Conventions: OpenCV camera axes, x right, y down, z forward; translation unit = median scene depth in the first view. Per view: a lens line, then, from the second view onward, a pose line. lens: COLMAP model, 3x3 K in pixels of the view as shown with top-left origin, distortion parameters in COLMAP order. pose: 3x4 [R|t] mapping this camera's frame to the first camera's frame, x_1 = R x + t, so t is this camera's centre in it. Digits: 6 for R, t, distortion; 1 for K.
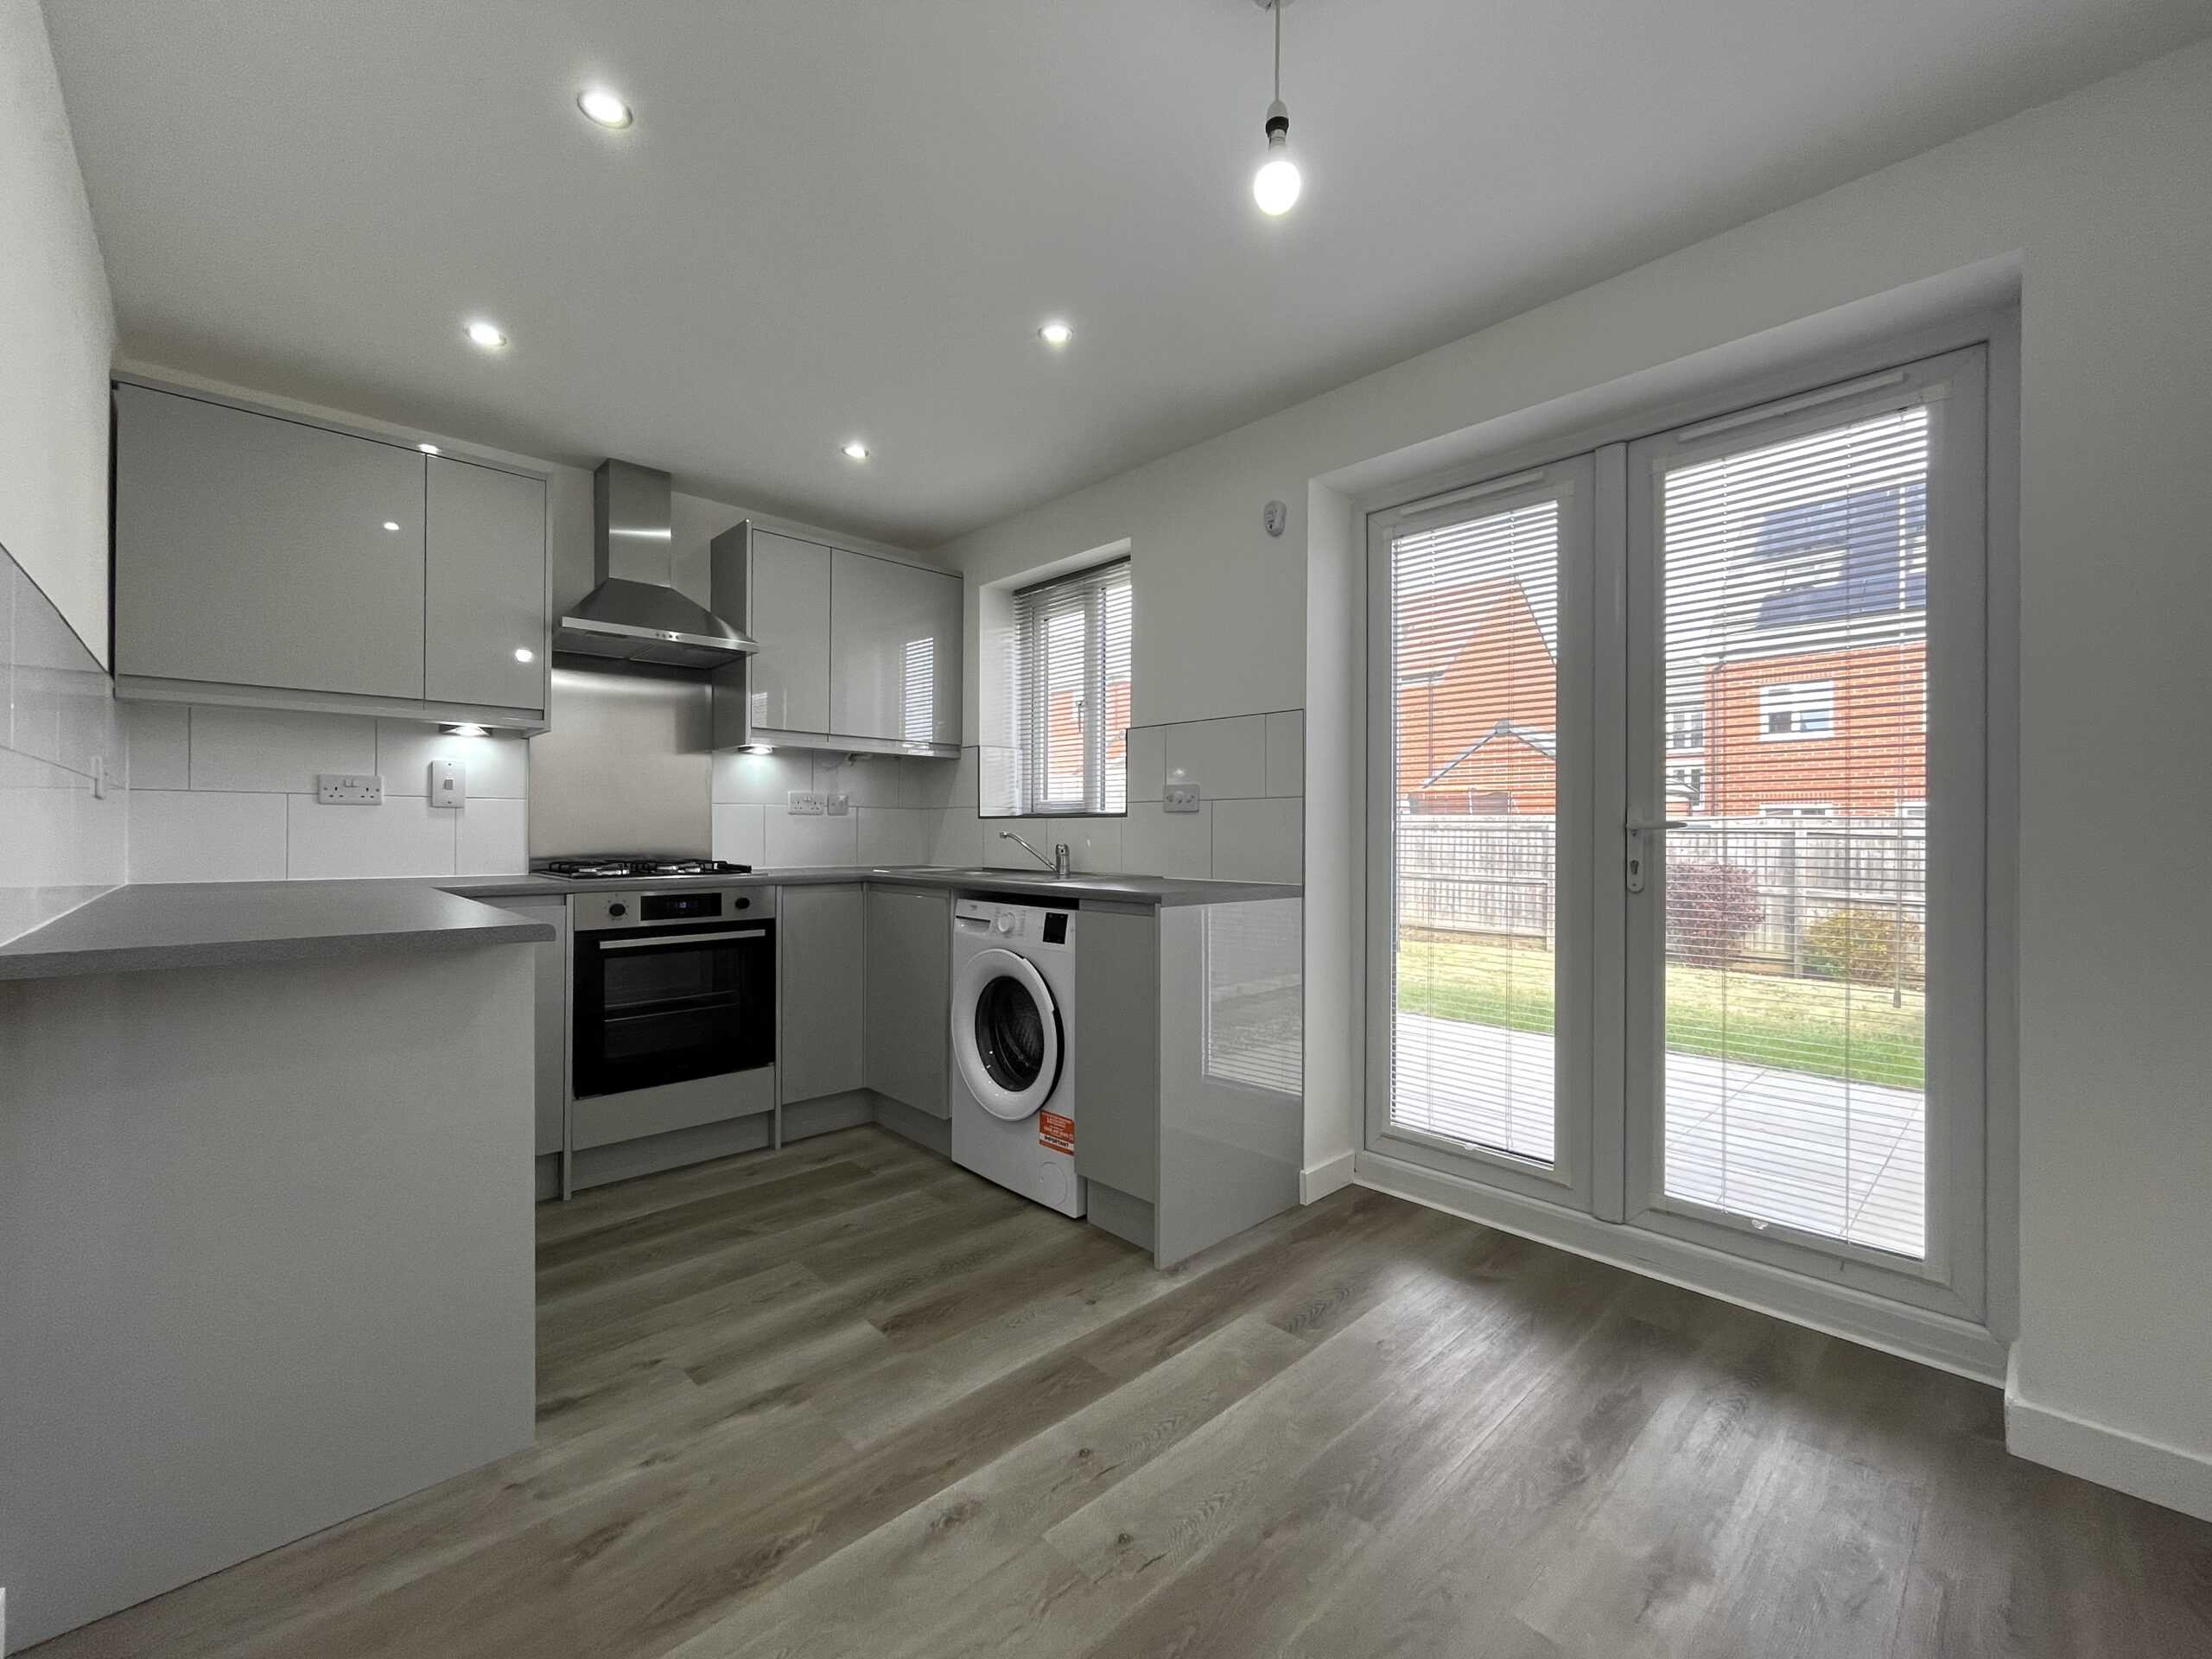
lens RADIAL K [[918.7, 0, 1095.3], [0, 918.7, 830.8], [0, 0, 1]] dist [-0.000313, -0.000107]
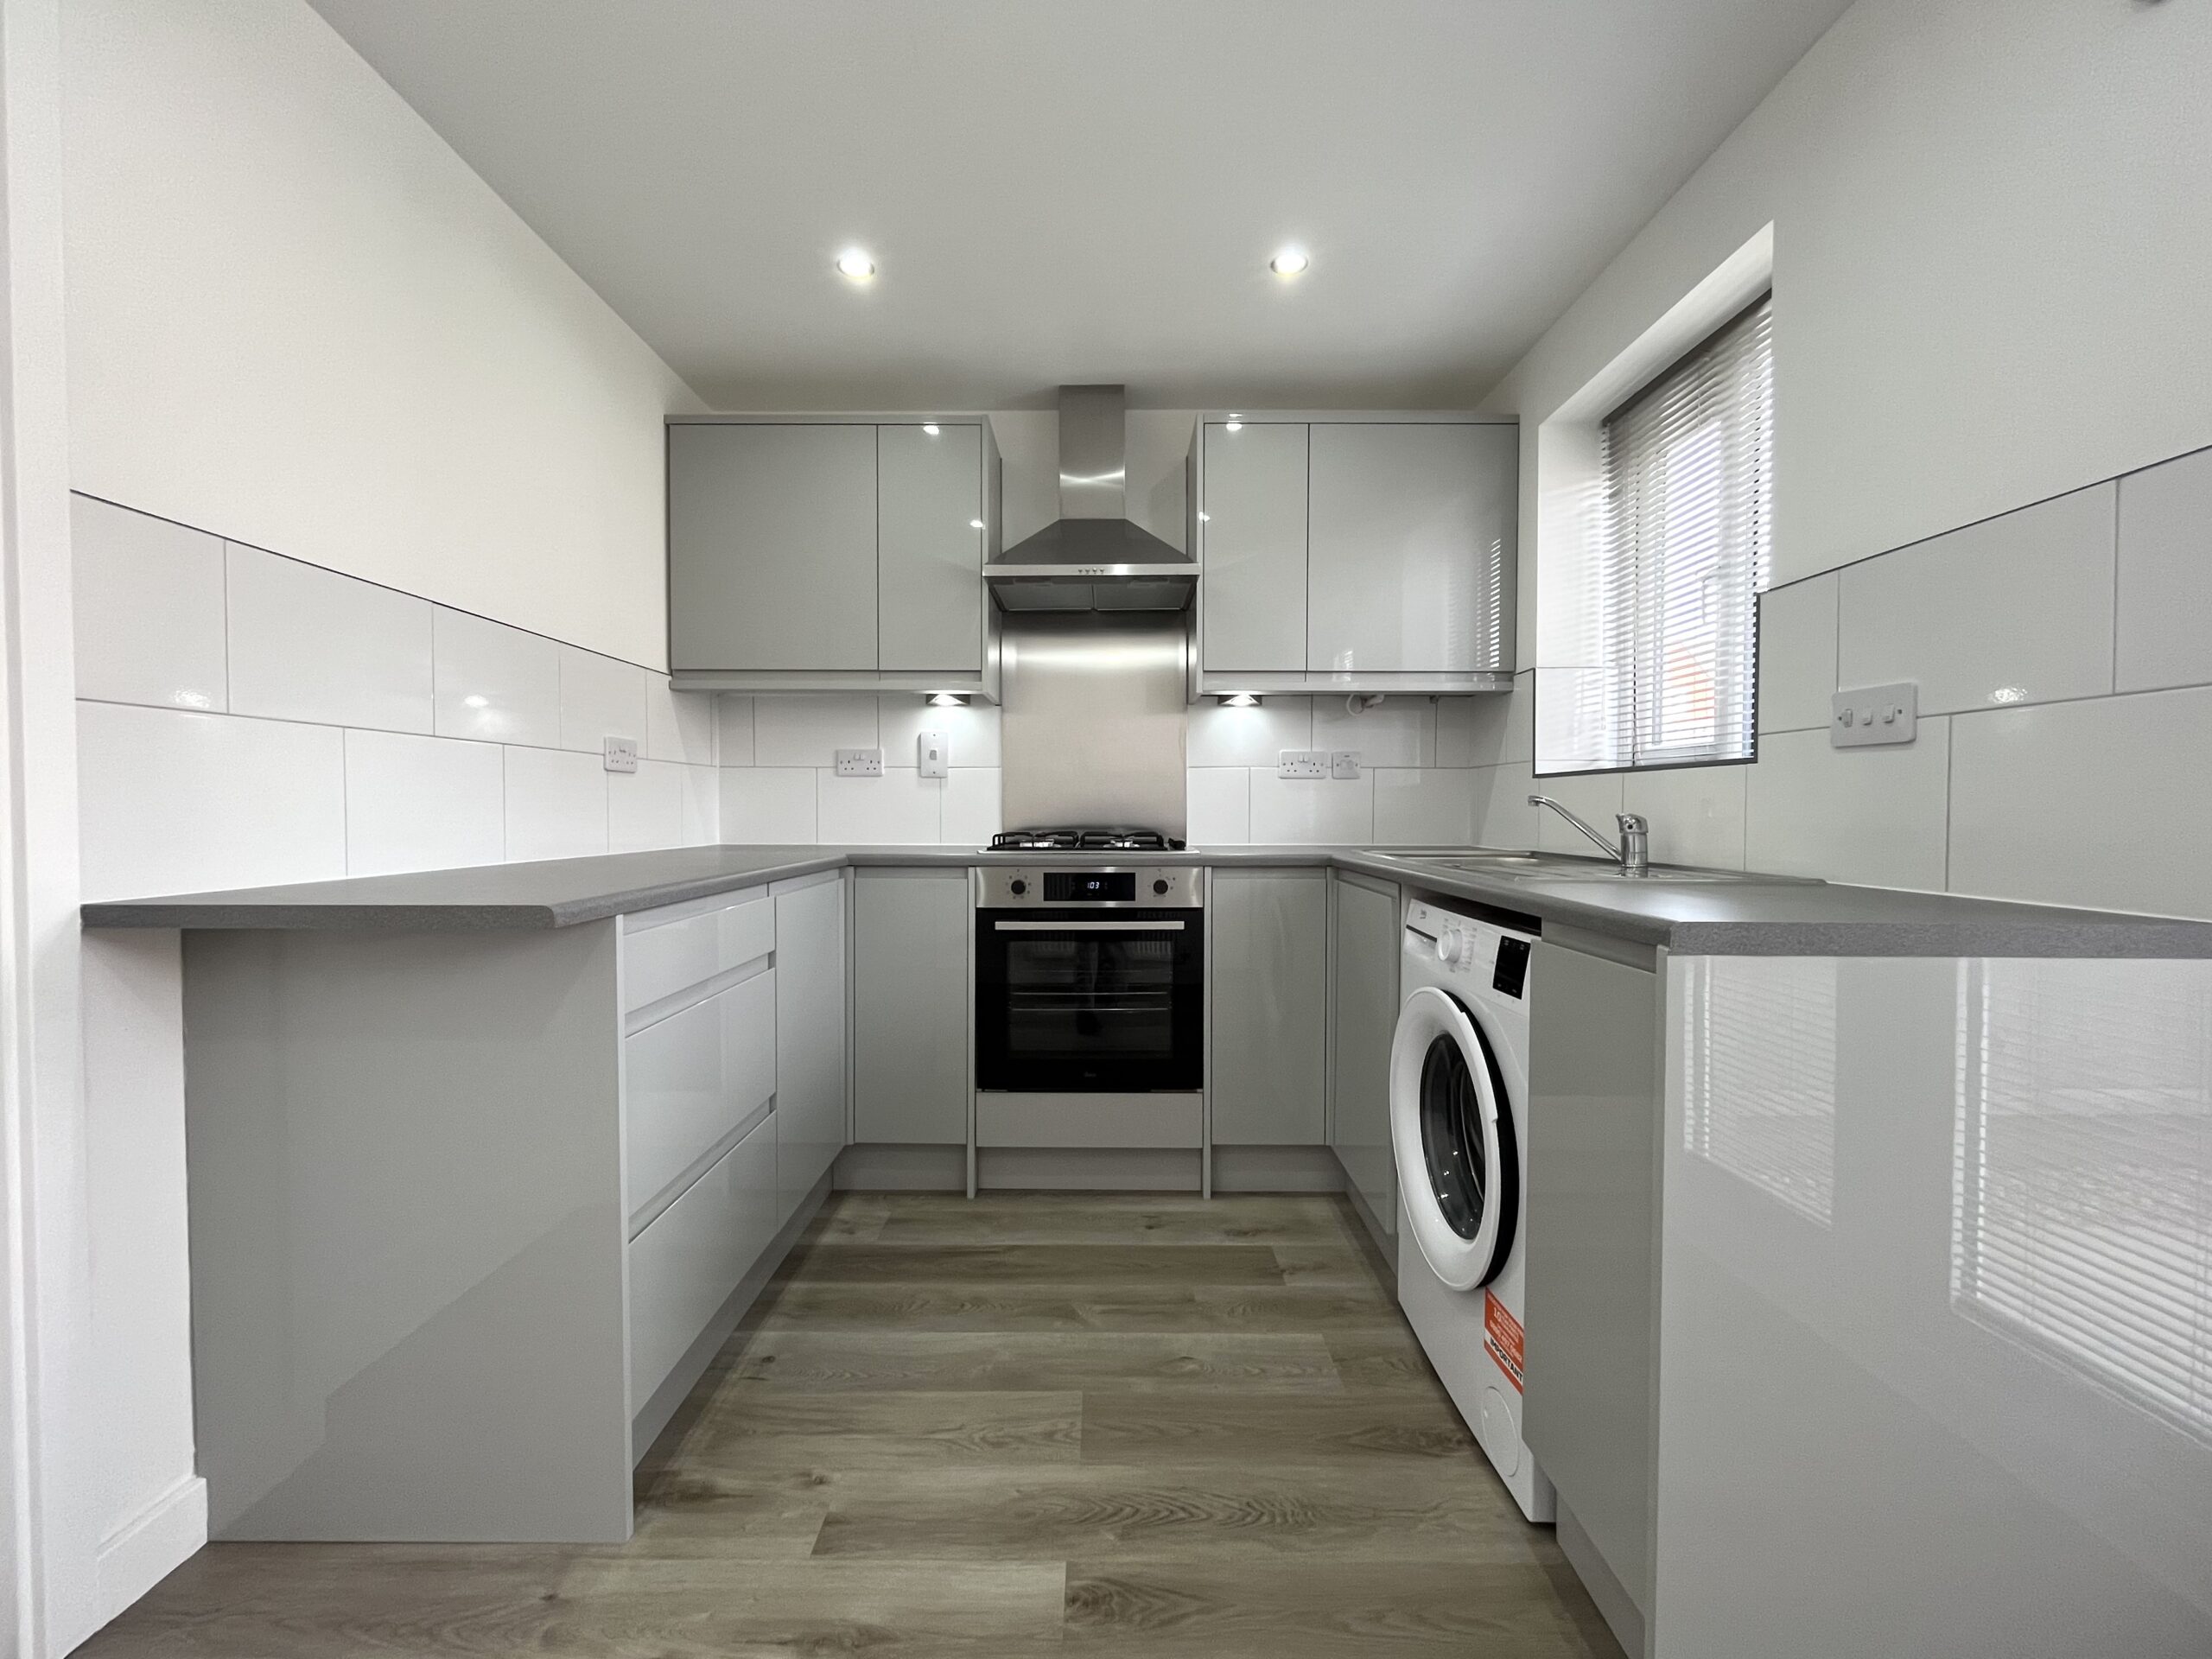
lens RADIAL K [[911.4, 0, 1100.5], [0, 911.4, 831.1], [0, 0, 1]] dist [-0.007433, 0.000548]
pose [[0.725214, 0.013557, -0.688390, 0.130508], [0.003120, 0.999731, 0.022974, 0.012003], [0.688517, -0.018809, 0.724976, 0.397008]]
